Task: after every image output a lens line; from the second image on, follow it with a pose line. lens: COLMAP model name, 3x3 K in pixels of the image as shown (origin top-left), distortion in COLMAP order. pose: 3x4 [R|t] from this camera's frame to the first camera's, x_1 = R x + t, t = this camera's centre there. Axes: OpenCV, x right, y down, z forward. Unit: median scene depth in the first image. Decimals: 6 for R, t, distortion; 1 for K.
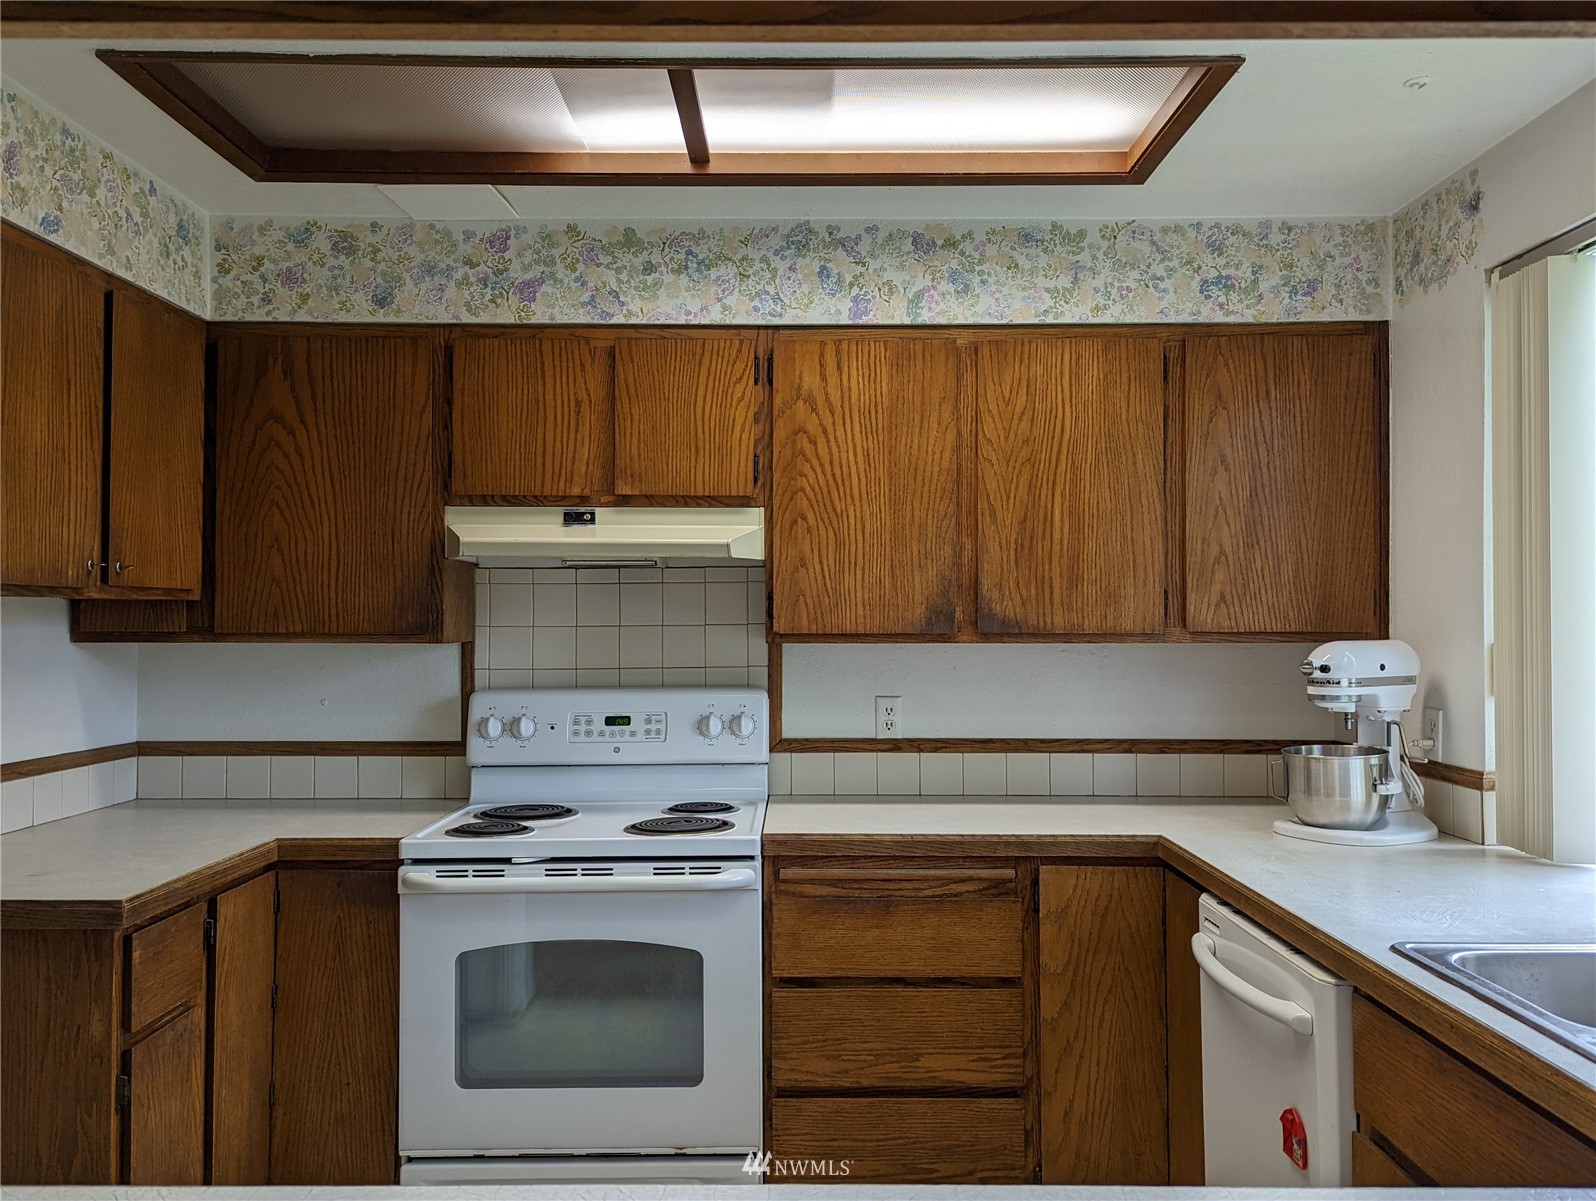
lens RADIAL K [[1299.1, 0, 798.9], [0, 1299.1, 590.7], [0, 0, 1]] dist [0.085241, -0.101463]
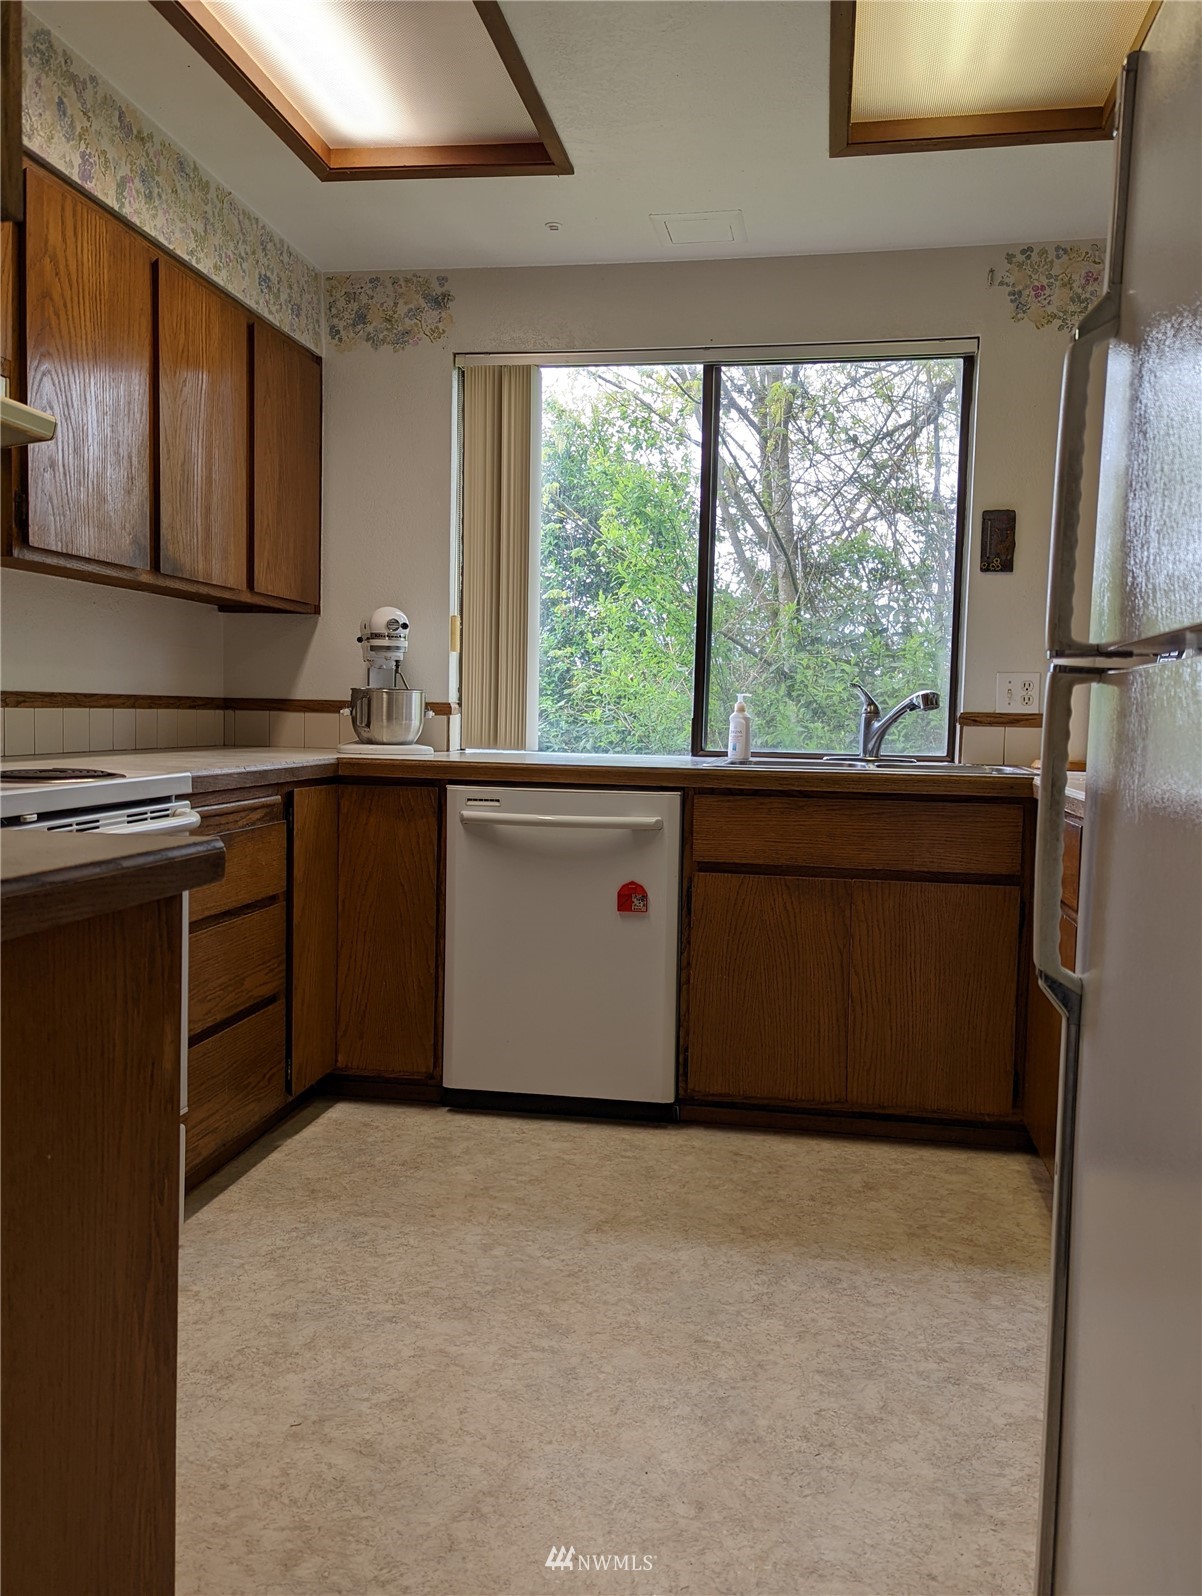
lens RADIAL K [[1299.1, 0, 601.0], [0, 1299.1, 798.0], [0, 0, 1]] dist [0.085241, -0.101463]
pose [[0.157900, -0.060623, 0.985592, -0.773729], [-0.043035, 0.996743, 0.068203, 0.117965], [-0.986517, -0.053184, 0.154777, 0.515681]]
